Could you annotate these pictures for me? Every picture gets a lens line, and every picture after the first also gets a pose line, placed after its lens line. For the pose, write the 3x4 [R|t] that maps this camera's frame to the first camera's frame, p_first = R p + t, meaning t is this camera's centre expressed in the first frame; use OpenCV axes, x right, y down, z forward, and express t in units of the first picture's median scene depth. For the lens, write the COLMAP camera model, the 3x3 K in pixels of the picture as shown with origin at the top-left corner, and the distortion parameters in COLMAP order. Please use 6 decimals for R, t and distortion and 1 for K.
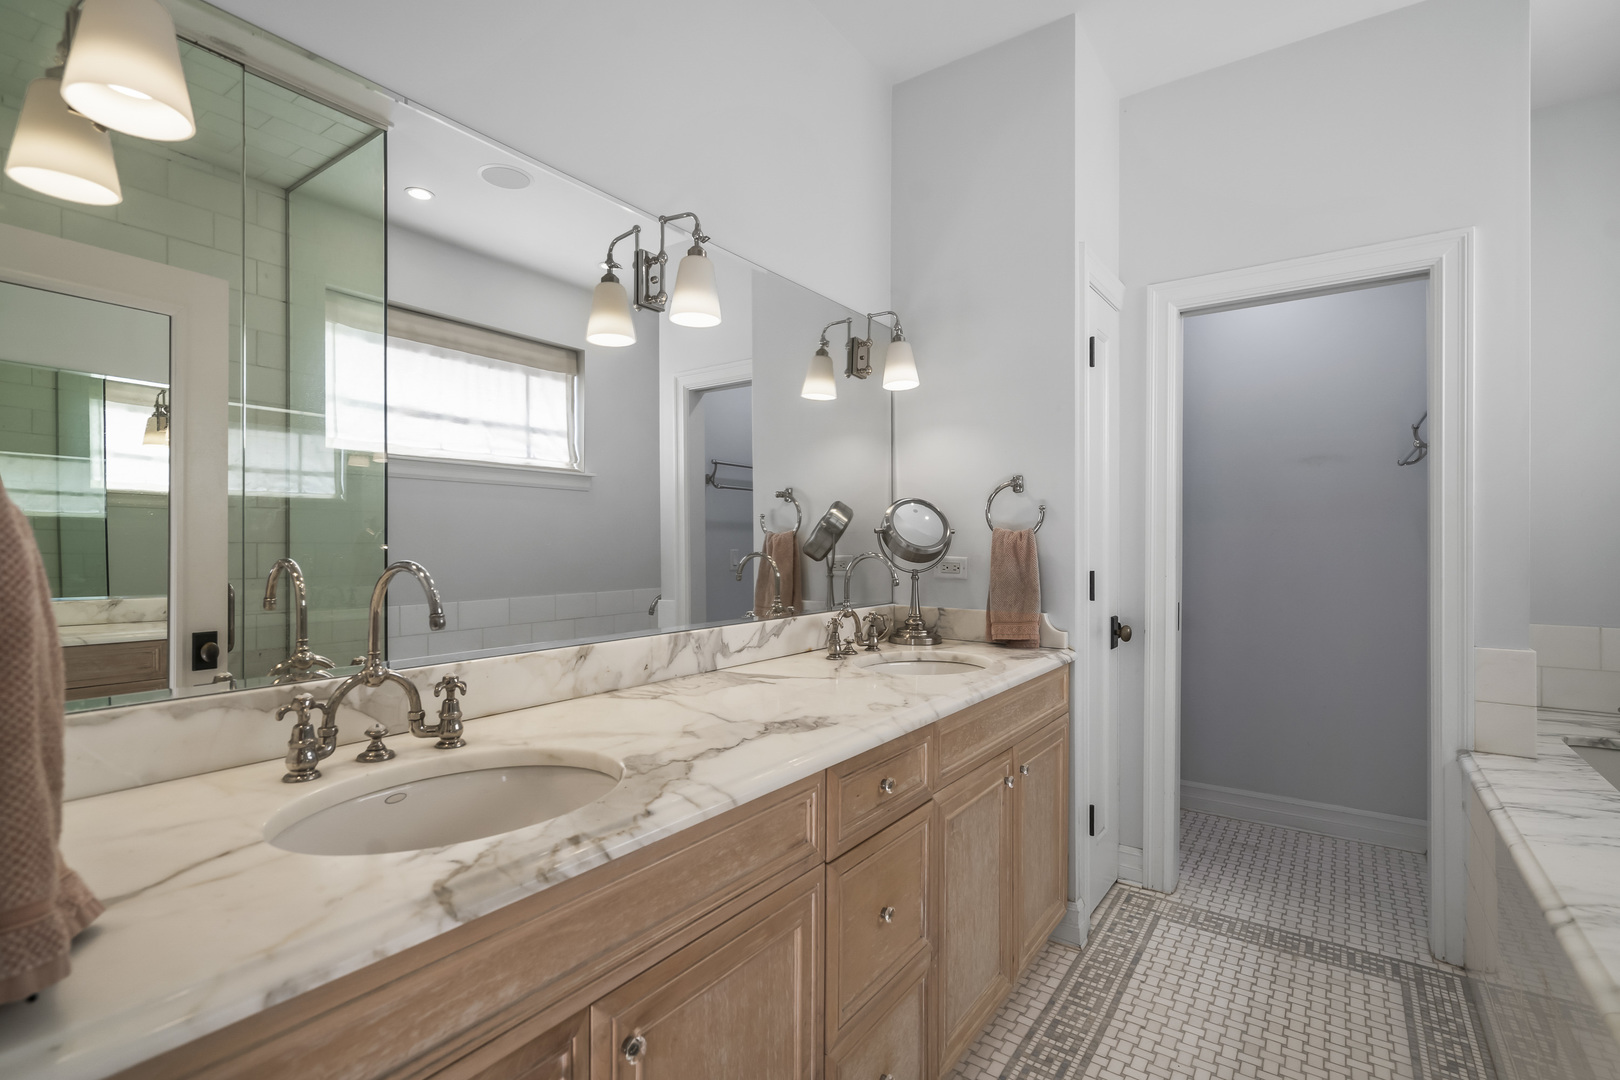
lens RADIAL K [[735.0, 0, 814.7], [0, 735.0, 538.9], [0, 0, 1]] dist [-0.009765, 0.004259]
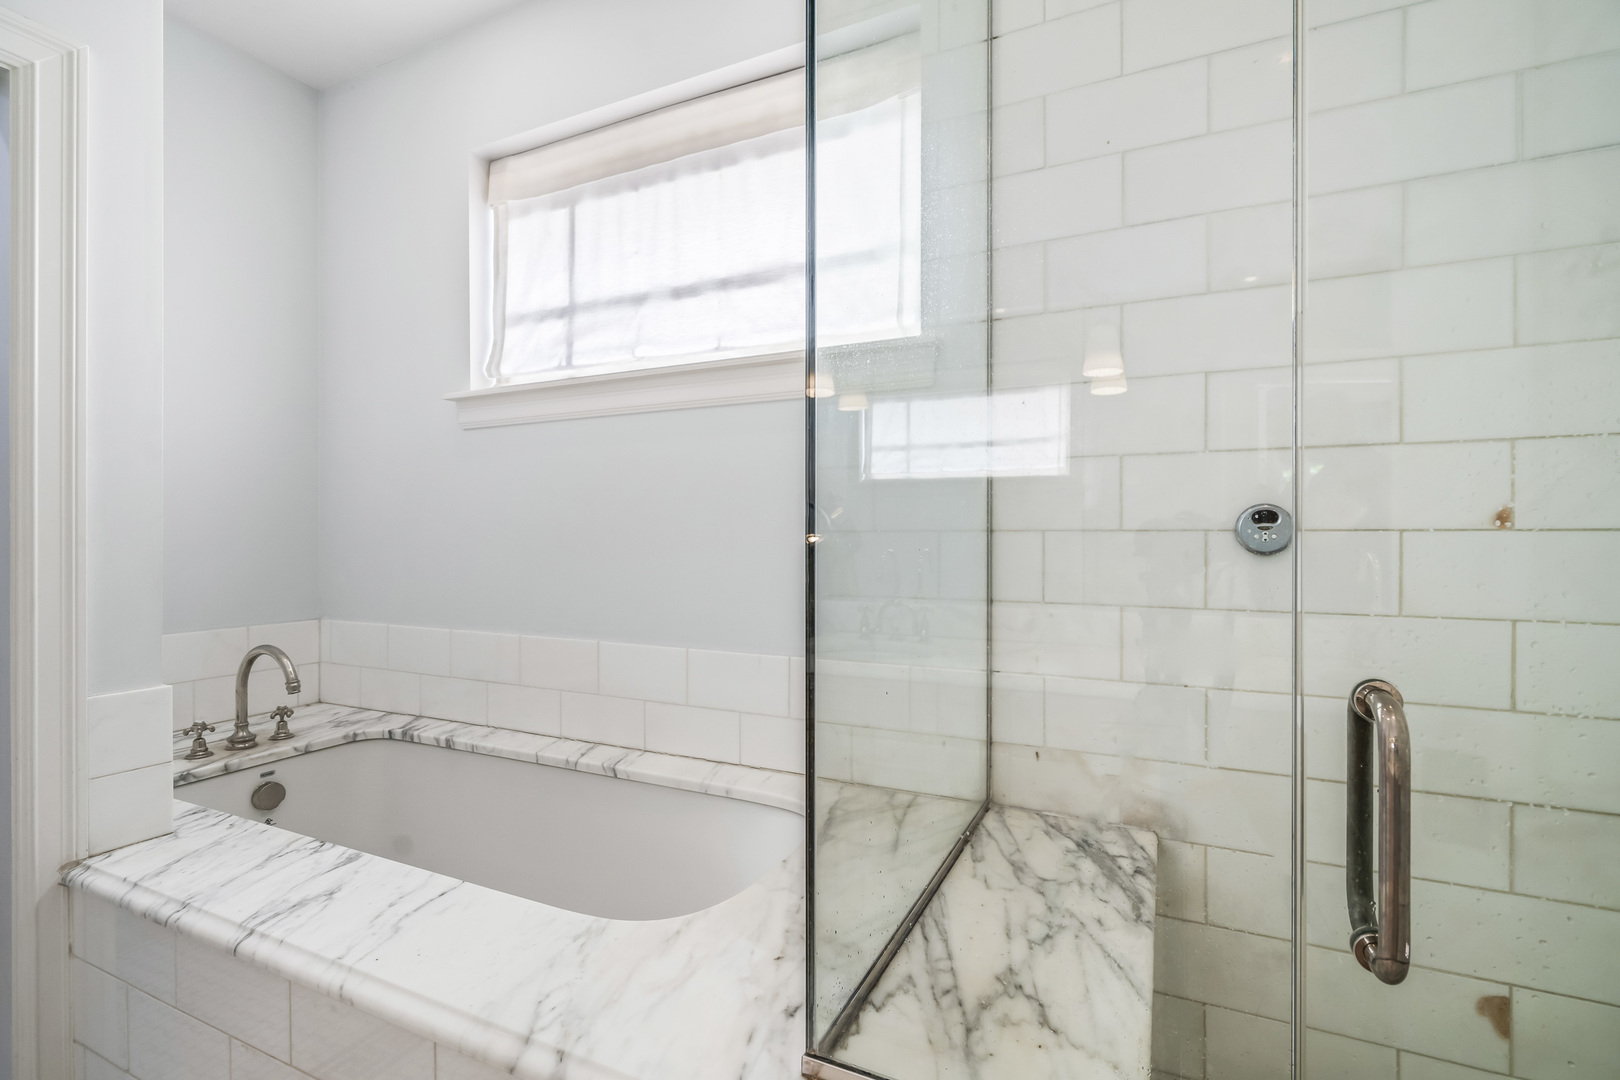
lens RADIAL K [[735.0, 0, 813.6], [0, 735.0, 533.8], [0, 0, 1]] dist [-0.009765, 0.004259]
pose [[-0.175826, 0.000201, 0.984421, 0.184453], [0.001414, 0.999999, 0.000048, 0.005467], [-0.984420, 0.001400, -0.175826, 0.579797]]
